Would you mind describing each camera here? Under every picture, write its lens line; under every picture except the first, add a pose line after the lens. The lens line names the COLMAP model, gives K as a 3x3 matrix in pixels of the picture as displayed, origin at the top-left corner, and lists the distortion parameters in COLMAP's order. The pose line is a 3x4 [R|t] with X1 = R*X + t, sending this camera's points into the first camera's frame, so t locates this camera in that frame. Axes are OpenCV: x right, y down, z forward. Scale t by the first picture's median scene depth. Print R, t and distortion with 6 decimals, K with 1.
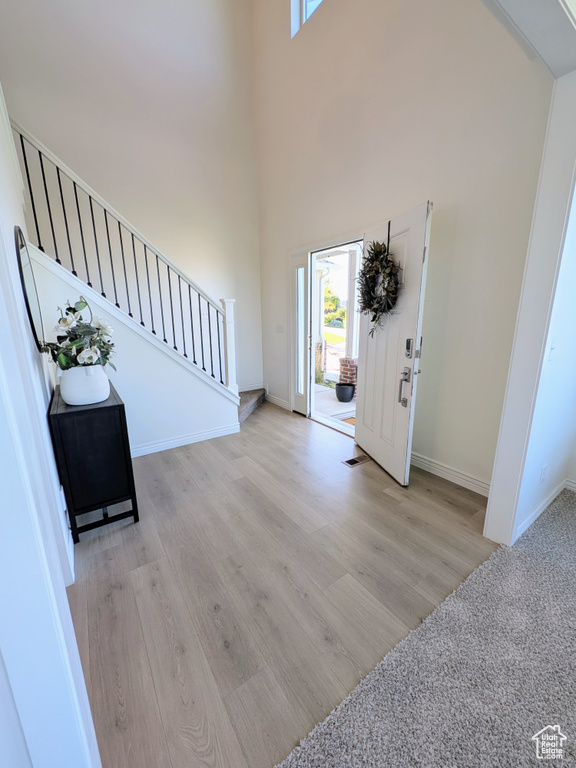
lens RADIAL K [[303.2, 0, 288.0], [0, 303.2, 384.0], [0, 0, 1]] dist [0.012790, -0.003308]
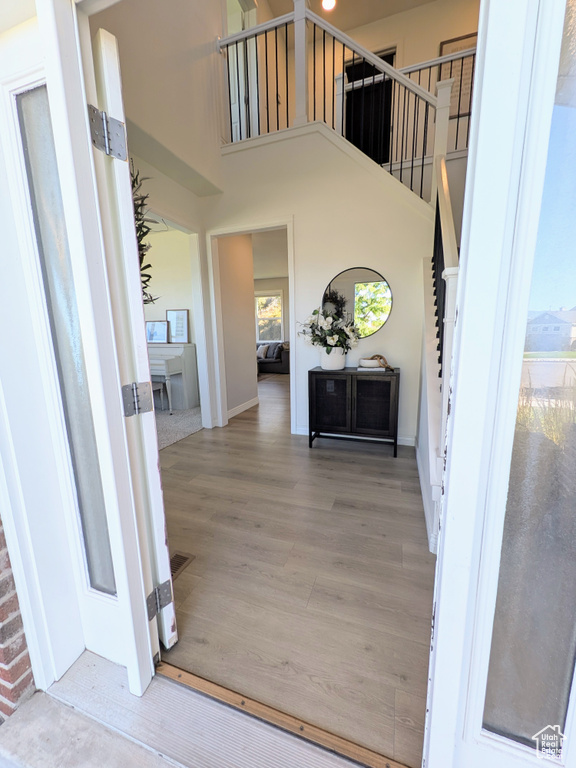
lens RADIAL K [[303.2, 0, 288.0], [0, 303.2, 384.0], [0, 0, 1]] dist [0.012790, -0.003308]
pose [[-0.816536, 0.124400, -0.563732, 0.337147], [-0.106512, 0.927278, 0.358901, -0.306193], [0.567384, 0.353100, -0.743906, 1.512983]]
